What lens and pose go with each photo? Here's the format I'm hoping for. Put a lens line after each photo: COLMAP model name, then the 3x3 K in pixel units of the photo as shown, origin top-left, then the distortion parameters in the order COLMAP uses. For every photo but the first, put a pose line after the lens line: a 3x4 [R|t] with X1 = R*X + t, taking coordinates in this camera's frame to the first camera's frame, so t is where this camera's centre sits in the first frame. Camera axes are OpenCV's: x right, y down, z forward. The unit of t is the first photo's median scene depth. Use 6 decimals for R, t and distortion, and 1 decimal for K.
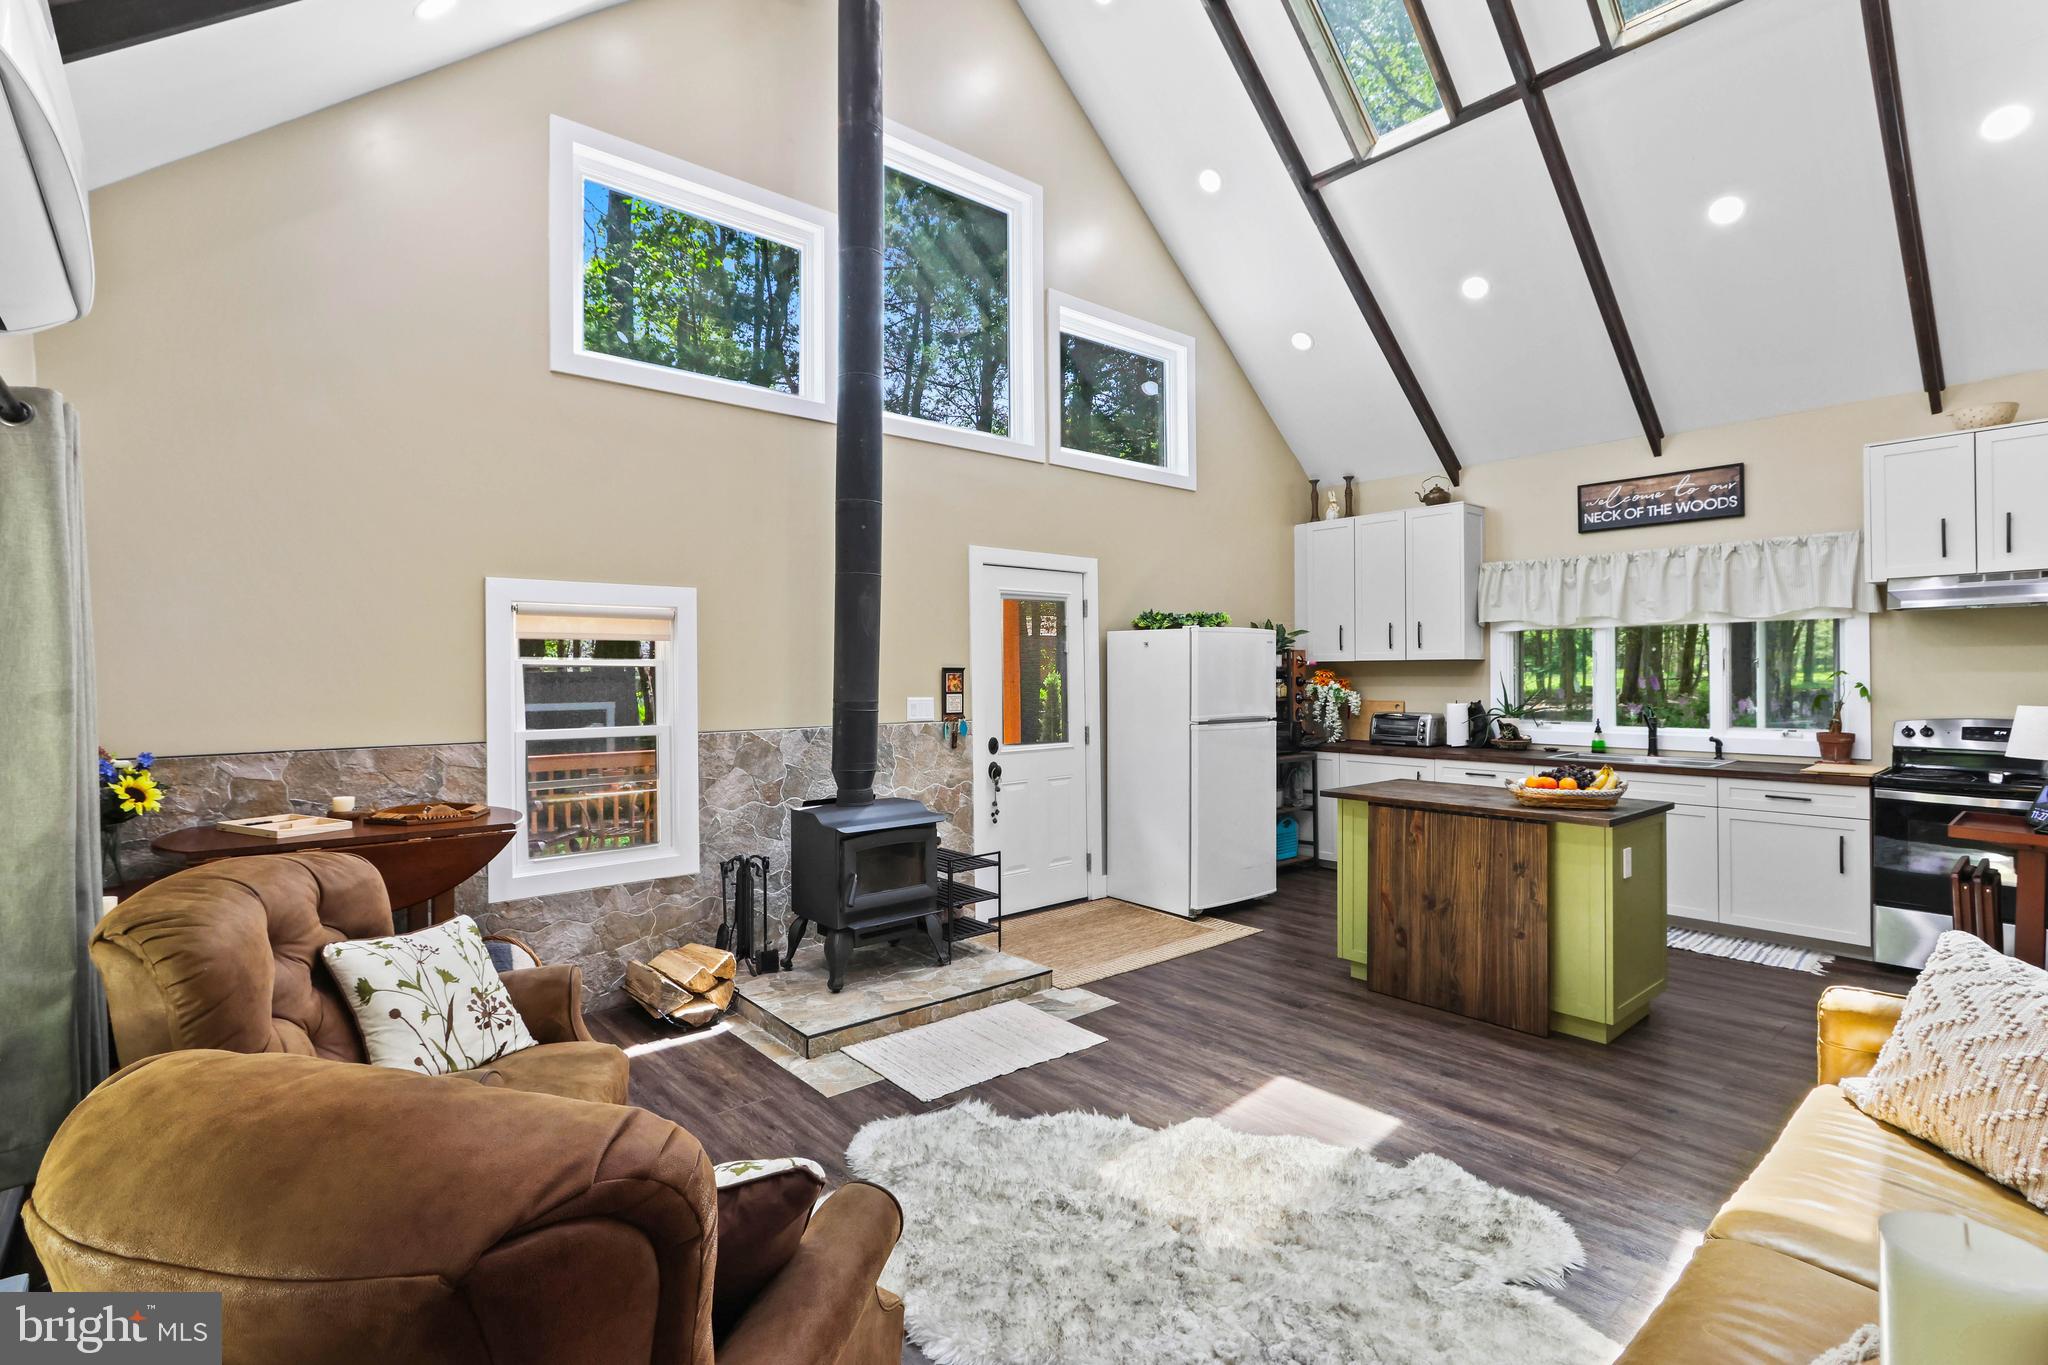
lens RADIAL K [[957.1, 0, 1015.8], [0, 957.1, 672.5], [0, 0, 1]] dist [-0.001319, 0.001665]
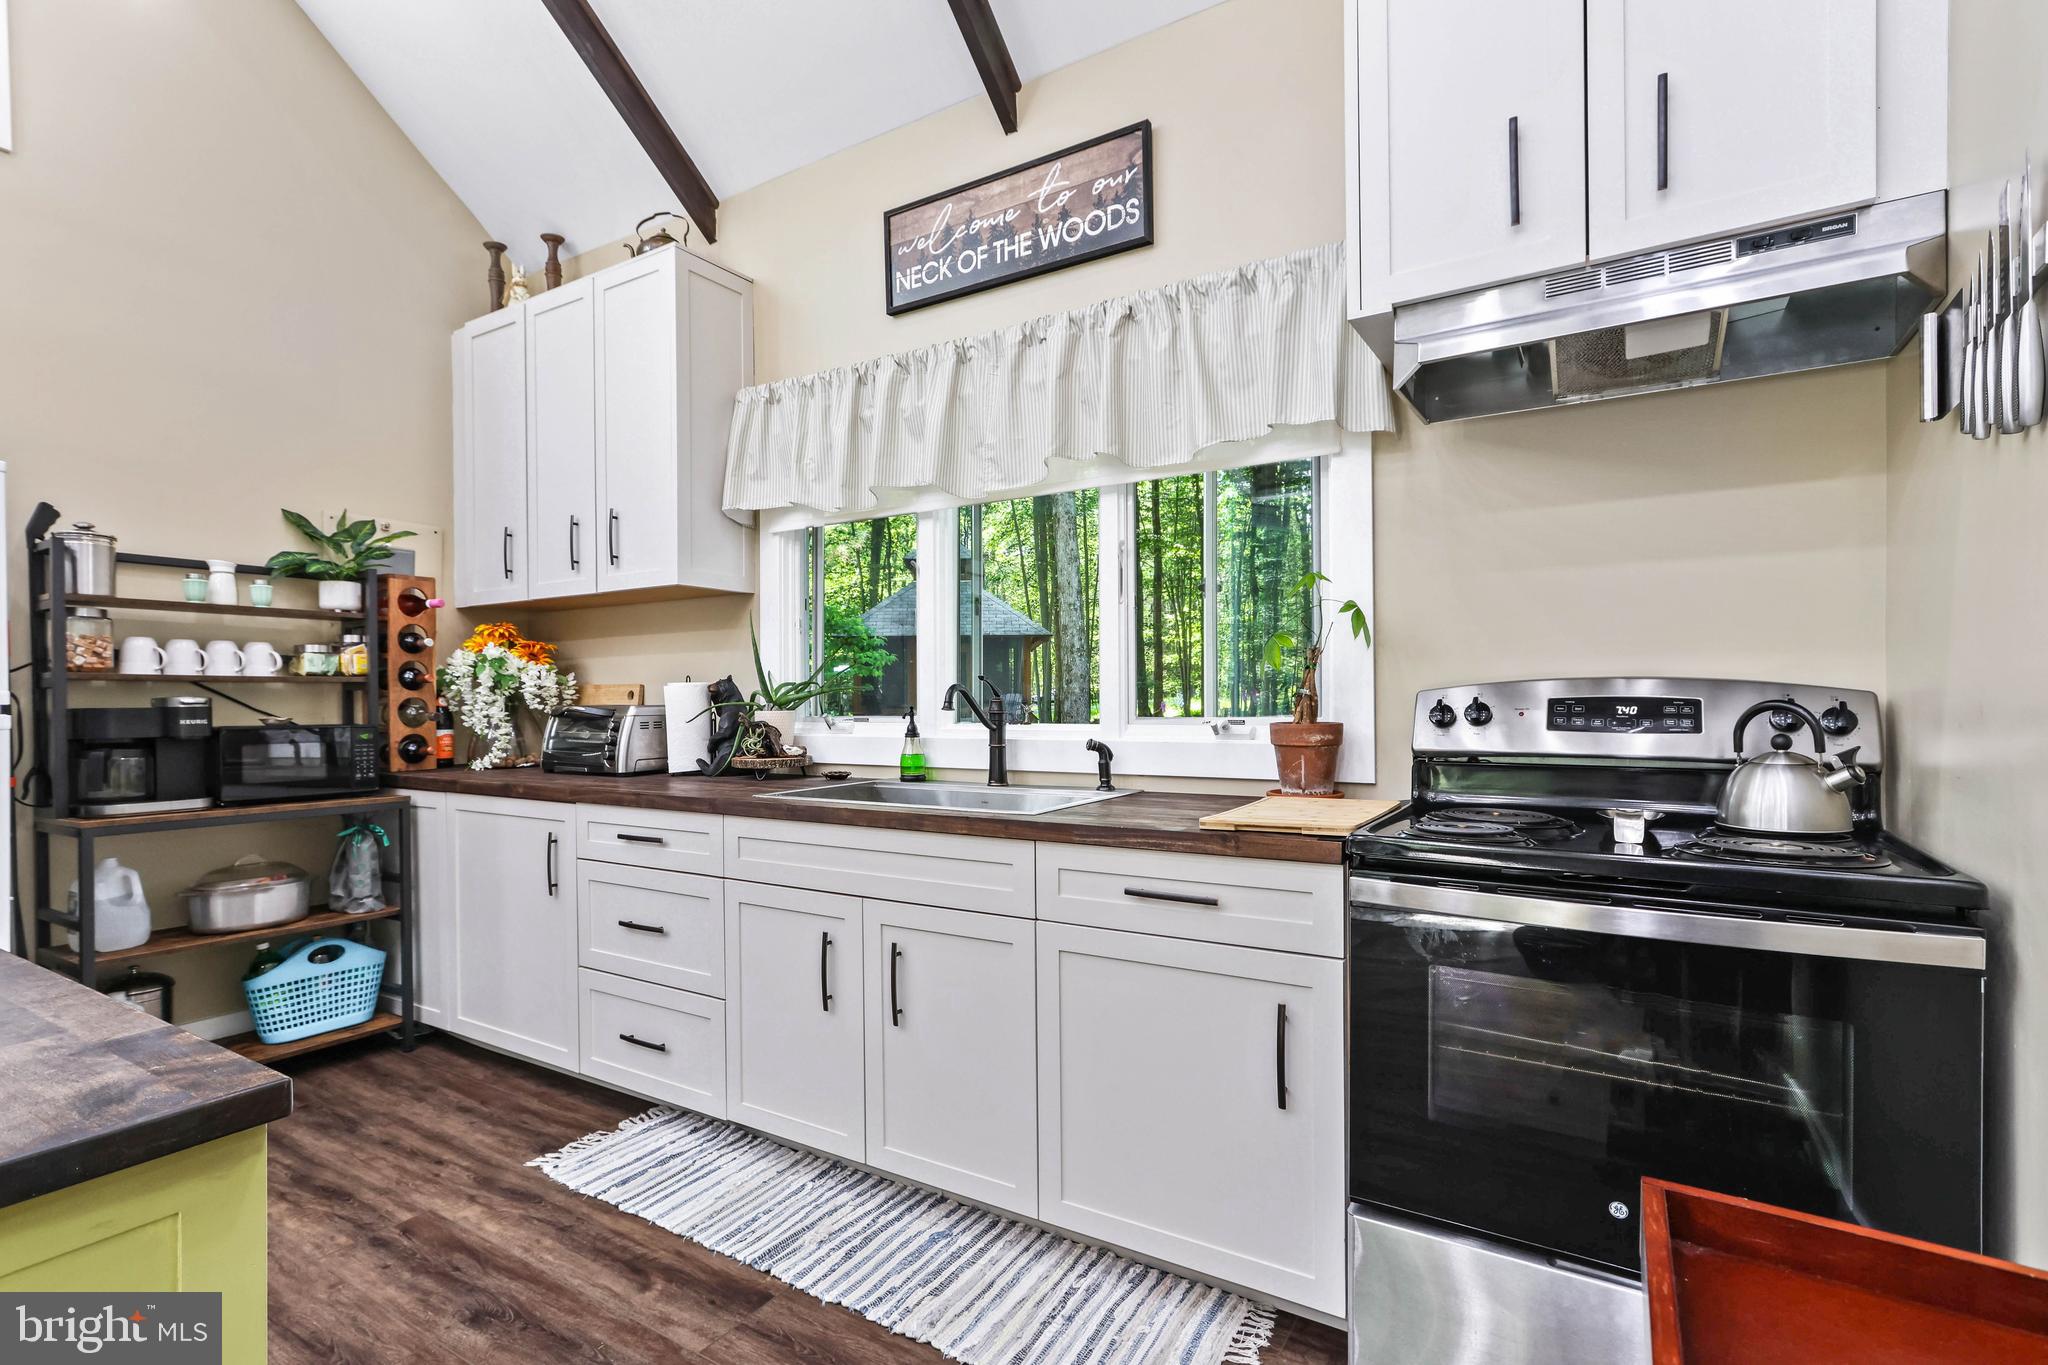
lens RADIAL K [[972.3, 0, 1014.7], [0, 972.3, 705.0], [0, 0, 1]] dist [0.001454, 0.000608]
pose [[0.954219, -0.002156, 0.299102, 0.589259], [0.000808, 0.999989, 0.004629, 0.051911], [-0.299109, -0.004176, 0.954210, 0.611897]]
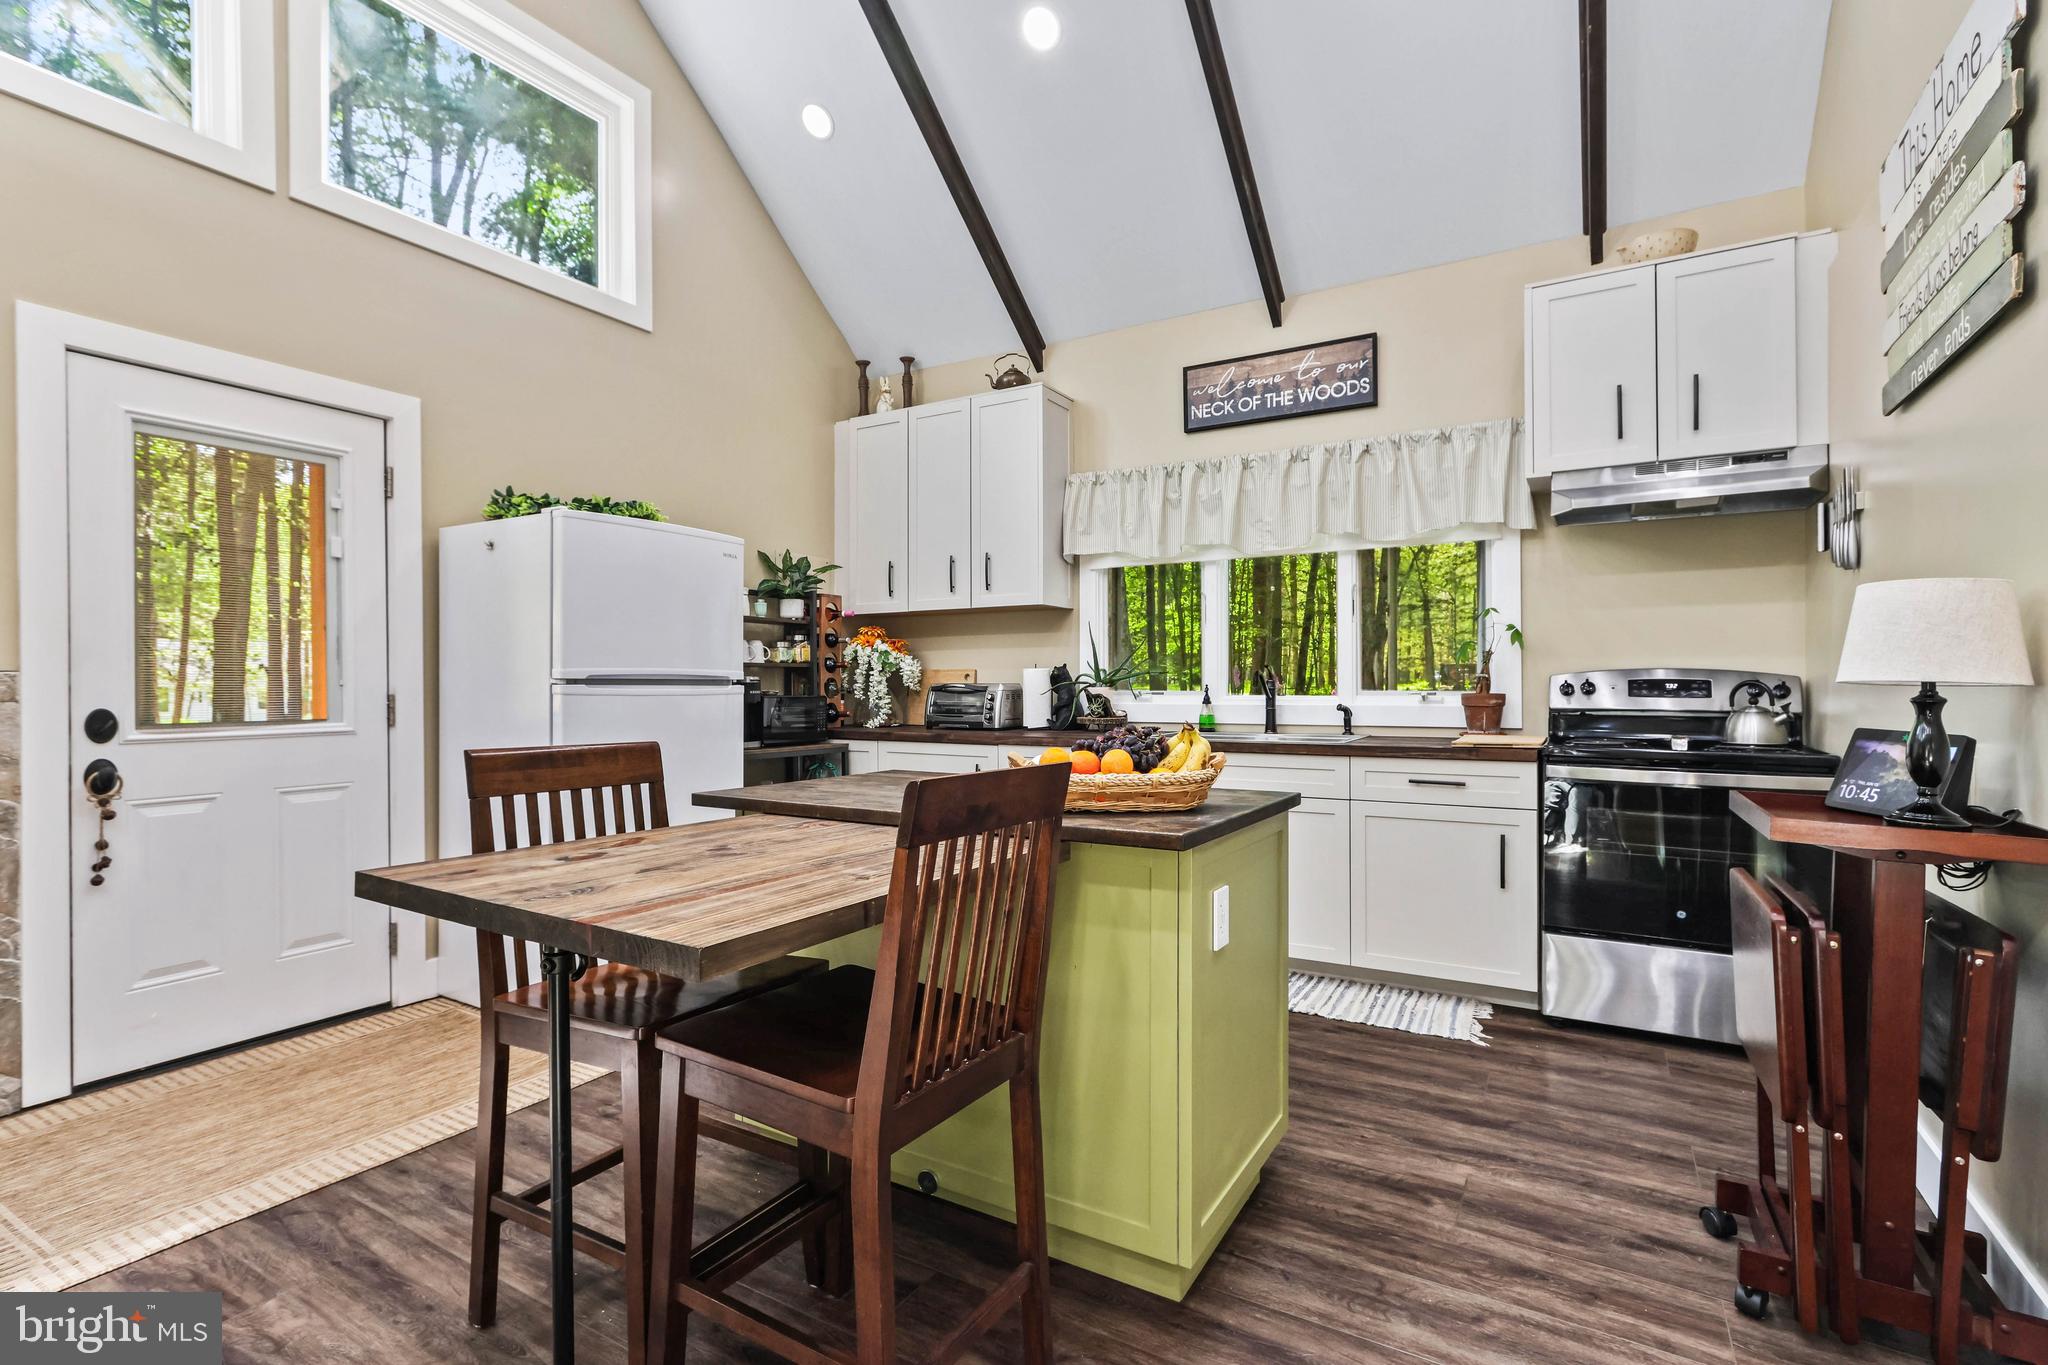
lens RADIAL K [[959.7, 0, 1018.5], [0, 959.7, 682.9], [0, 0, 1]] dist [0.001723, 0.000590]
pose [[0.947026, 0.003802, 0.321135, 0.271875], [-0.002979, 0.999991, -0.003056, 0.056854], [-0.321143, 0.001937, 0.947029, 0.403131]]
